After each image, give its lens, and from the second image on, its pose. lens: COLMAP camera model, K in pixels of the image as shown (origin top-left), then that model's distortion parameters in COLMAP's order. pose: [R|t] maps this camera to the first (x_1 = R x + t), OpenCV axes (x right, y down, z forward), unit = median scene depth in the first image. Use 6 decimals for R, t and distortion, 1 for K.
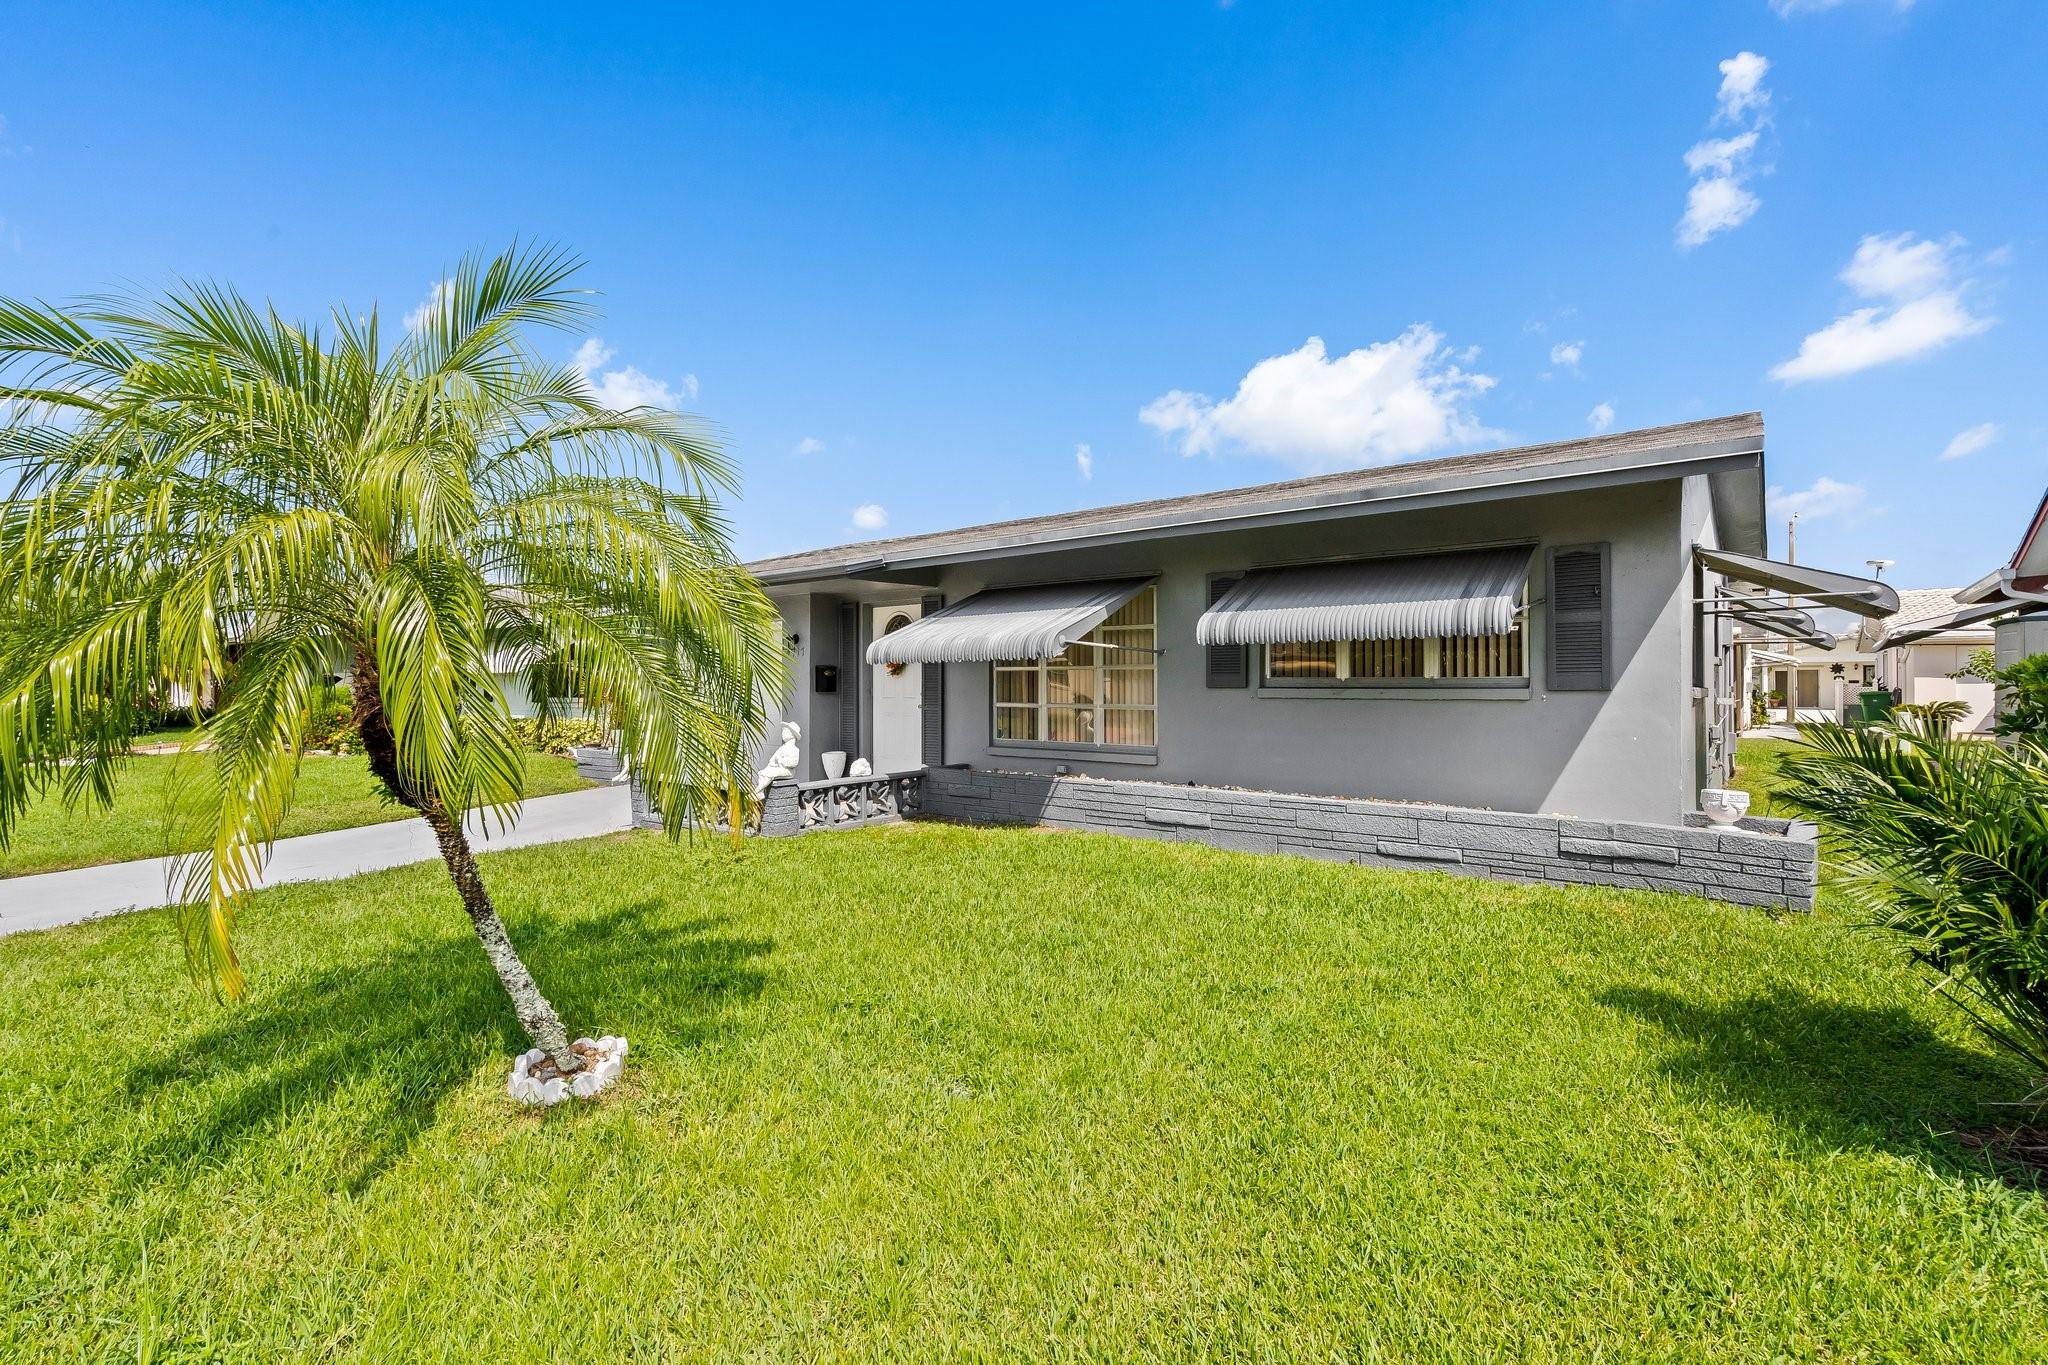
lens RADIAL K [[917.3, 0, 1024.0], [0, 917.3, 682.5], [0, 0, 1]] dist [-0.000555, 0.000010]
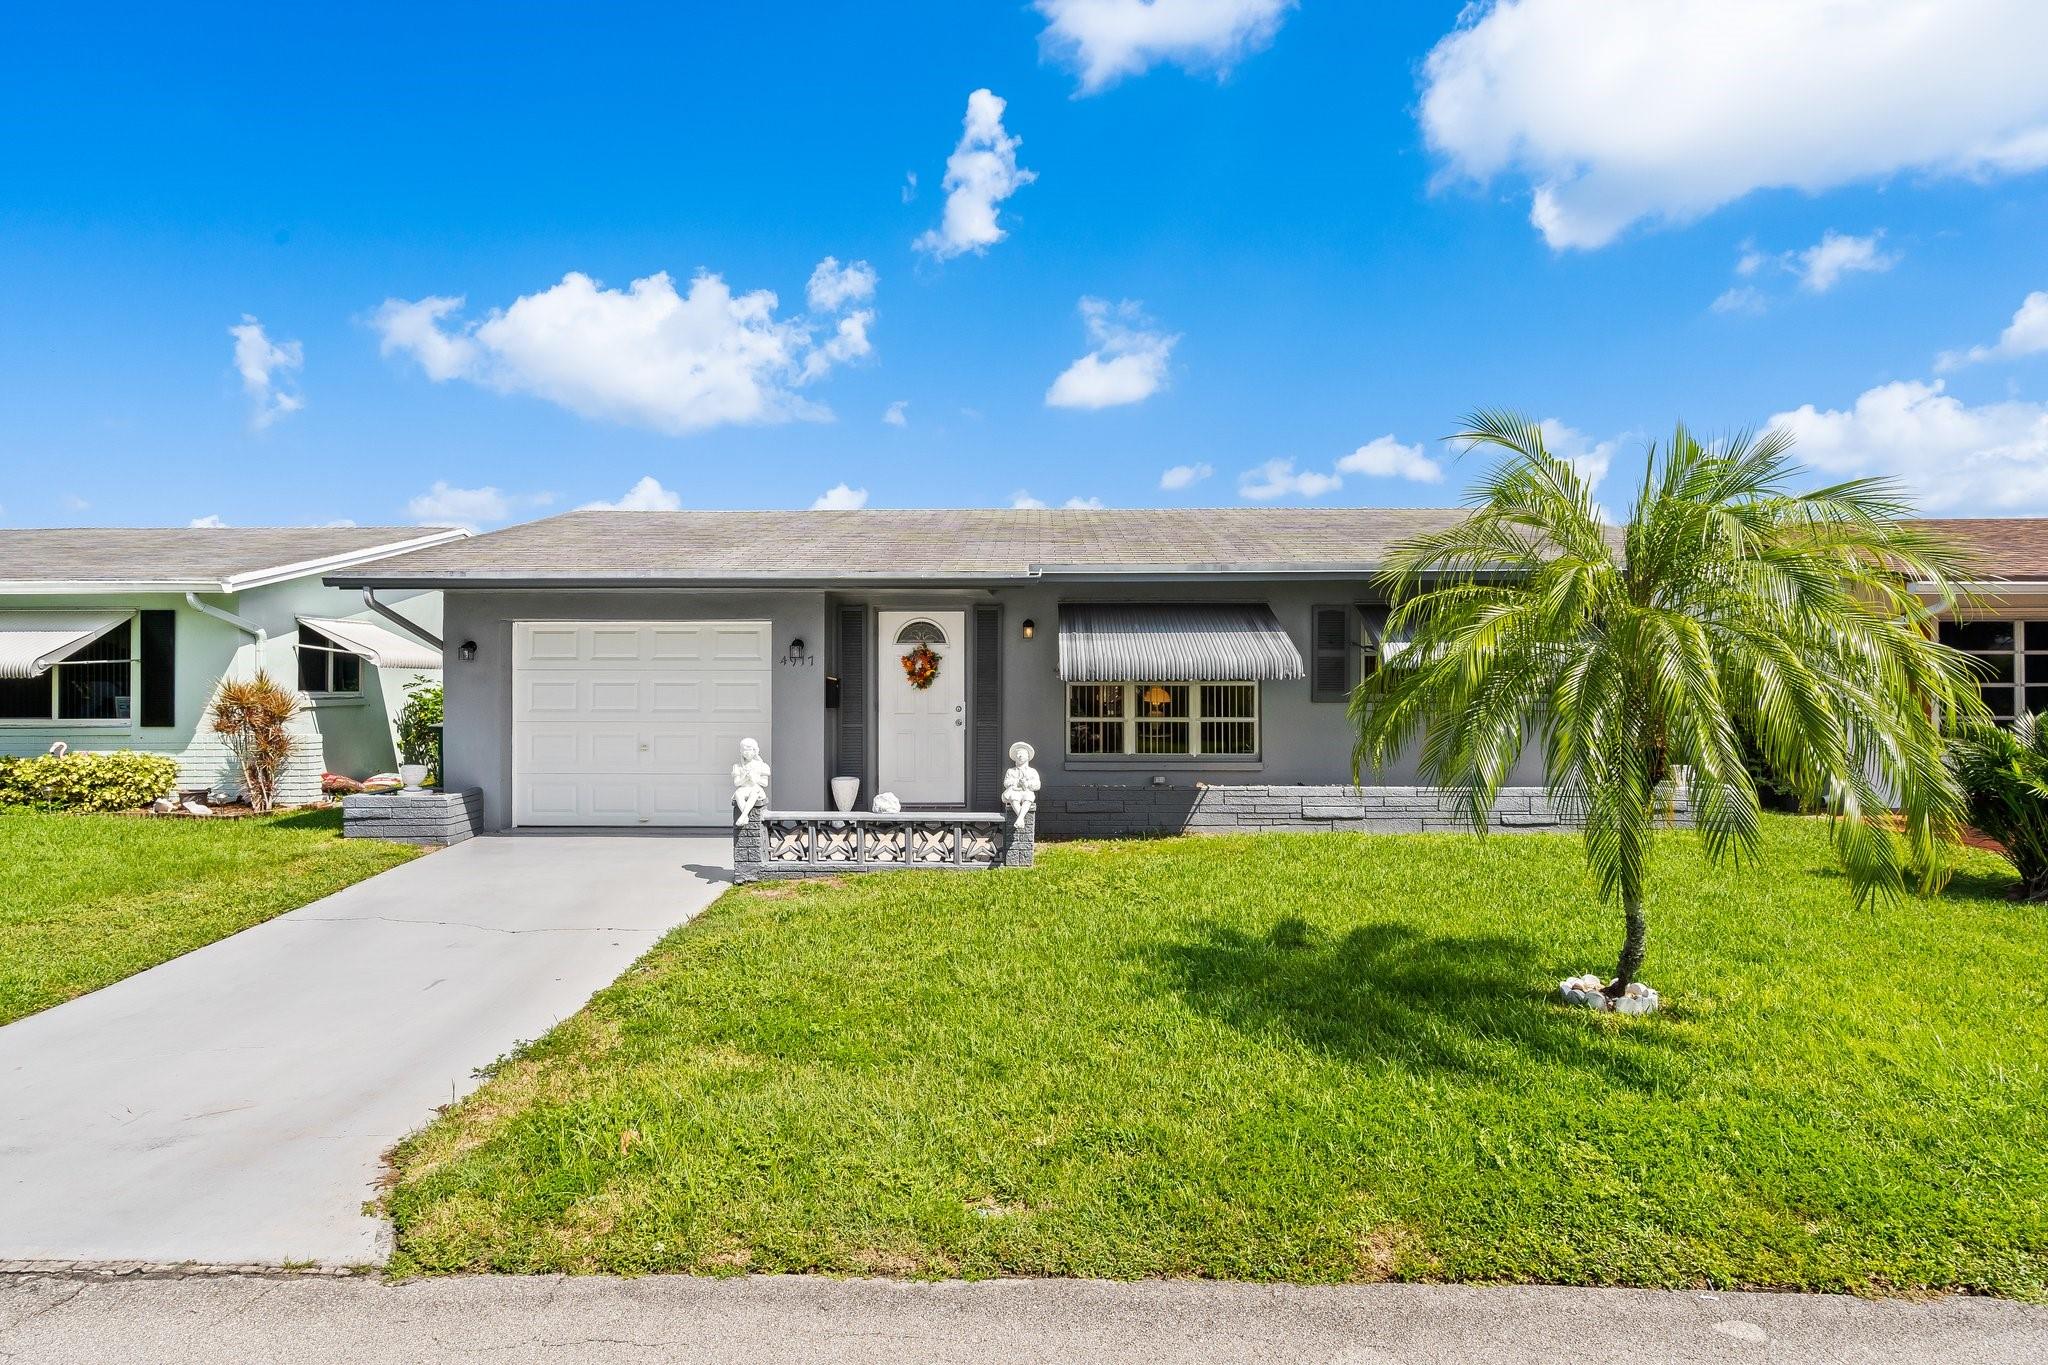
lens RADIAL K [[1134.1, 0, 1024.0], [0, 1134.1, 682.5], [0, 0, 1]] dist [0.023154, -0.000213]
pose [[0.791453, 0.008939, 0.611165, -0.956429], [-0.003139, 0.999939, -0.010560, -0.003683], [-0.611222, 0.006439, 0.791433, 0.073286]]
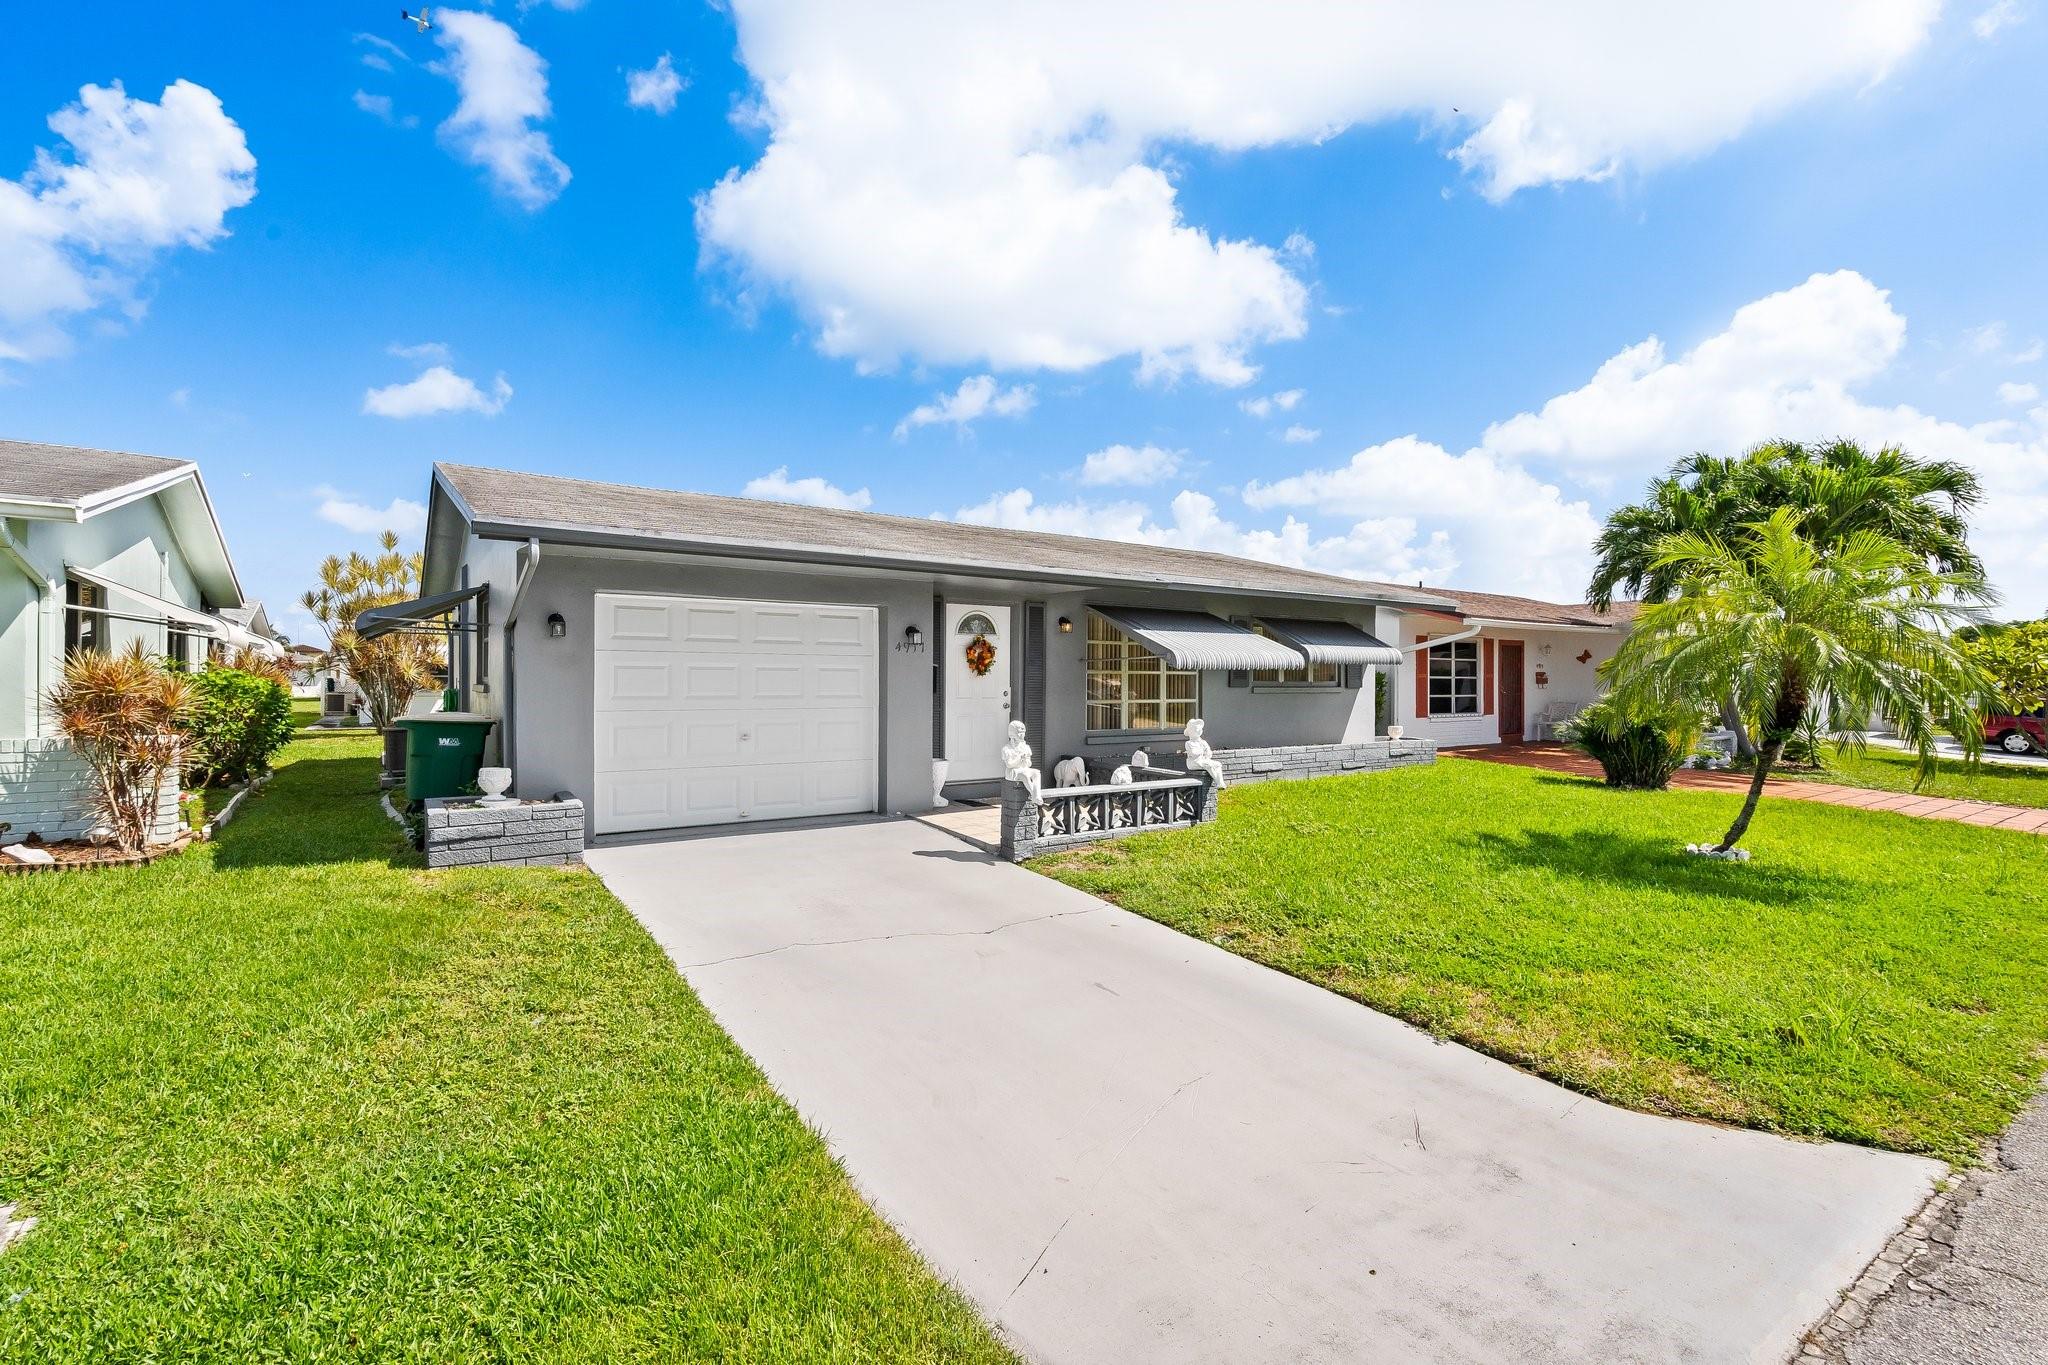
lens RADIAL K [[917.3, 0, 1024.0], [0, 917.3, 682.5], [0, 0, 1]] dist [-0.000555, 0.000010]
pose [[0.261010, 0.005381, 0.965321, -1.402734], [-0.005398, 0.999977, -0.004115, 0.004258], [-0.965321, -0.004137, 0.261033, 0.901279]]
